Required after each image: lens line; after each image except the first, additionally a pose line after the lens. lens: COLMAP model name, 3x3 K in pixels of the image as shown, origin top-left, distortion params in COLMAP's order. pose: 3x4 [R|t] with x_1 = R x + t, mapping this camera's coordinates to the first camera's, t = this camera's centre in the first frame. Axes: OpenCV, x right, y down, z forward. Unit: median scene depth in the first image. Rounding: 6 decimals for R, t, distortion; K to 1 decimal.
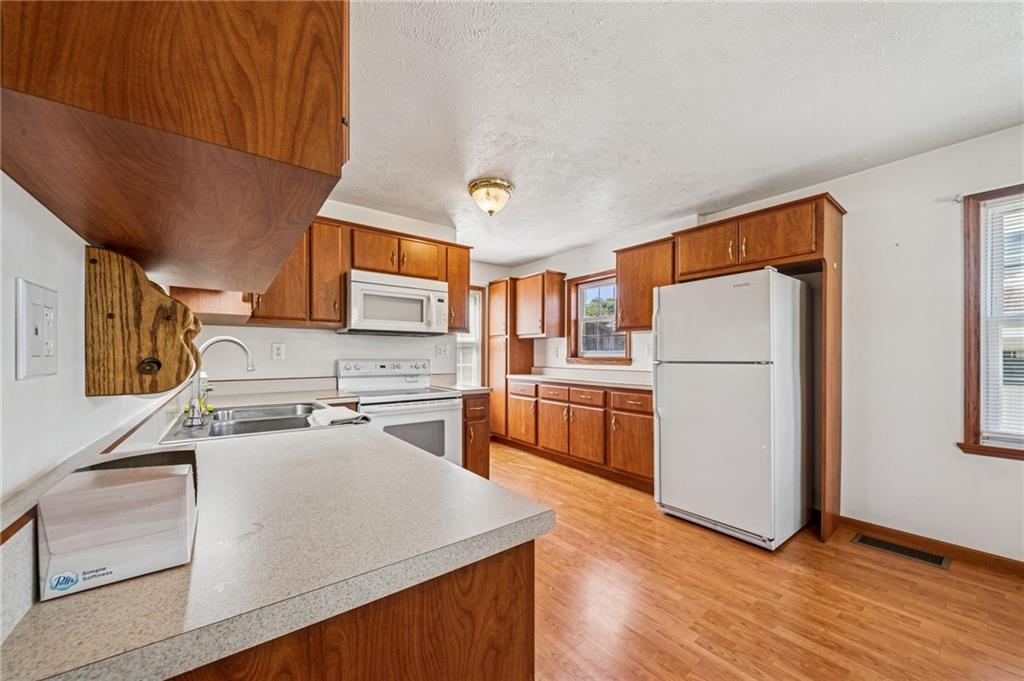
lens RADIAL K [[387.7, 0, 531.5], [0, 387.7, 357.0], [0, 0, 1]] dist [-0.003908, 0.000350]
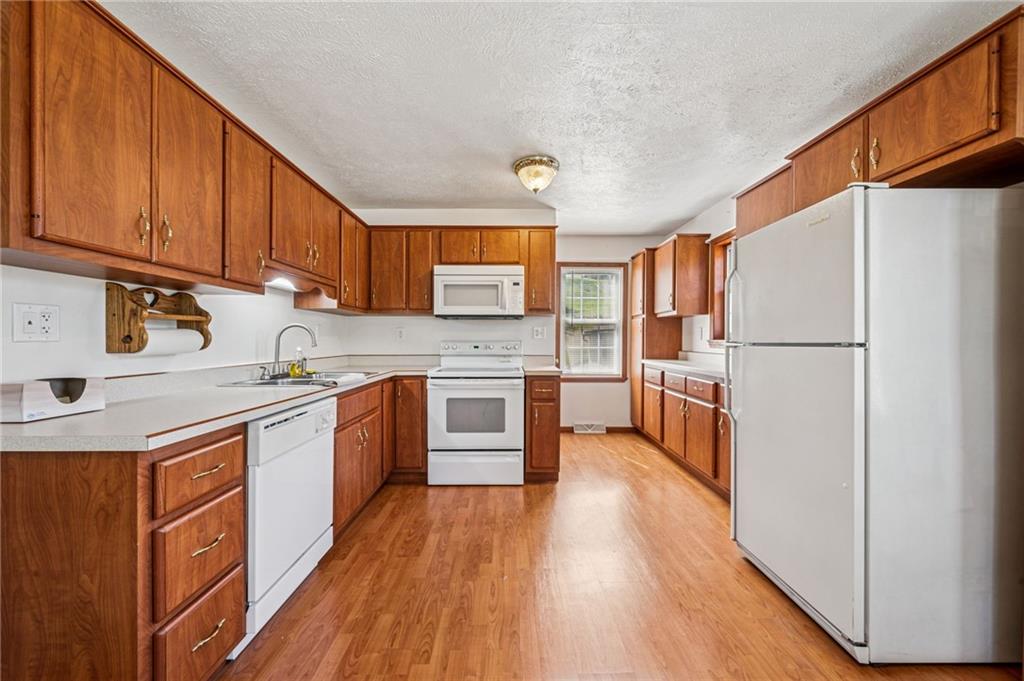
lens RADIAL K [[387.7, 0, 458.3], [0, 387.7, 339.3], [0, 0, 1]] dist [-0.003908, 0.000350]
pose [[0.785270, -0.000603, -0.619153, 0.307884], [-0.000883, 0.999997, -0.002094, 0.005148], [0.619153, 0.002191, 0.785268, 0.095644]]
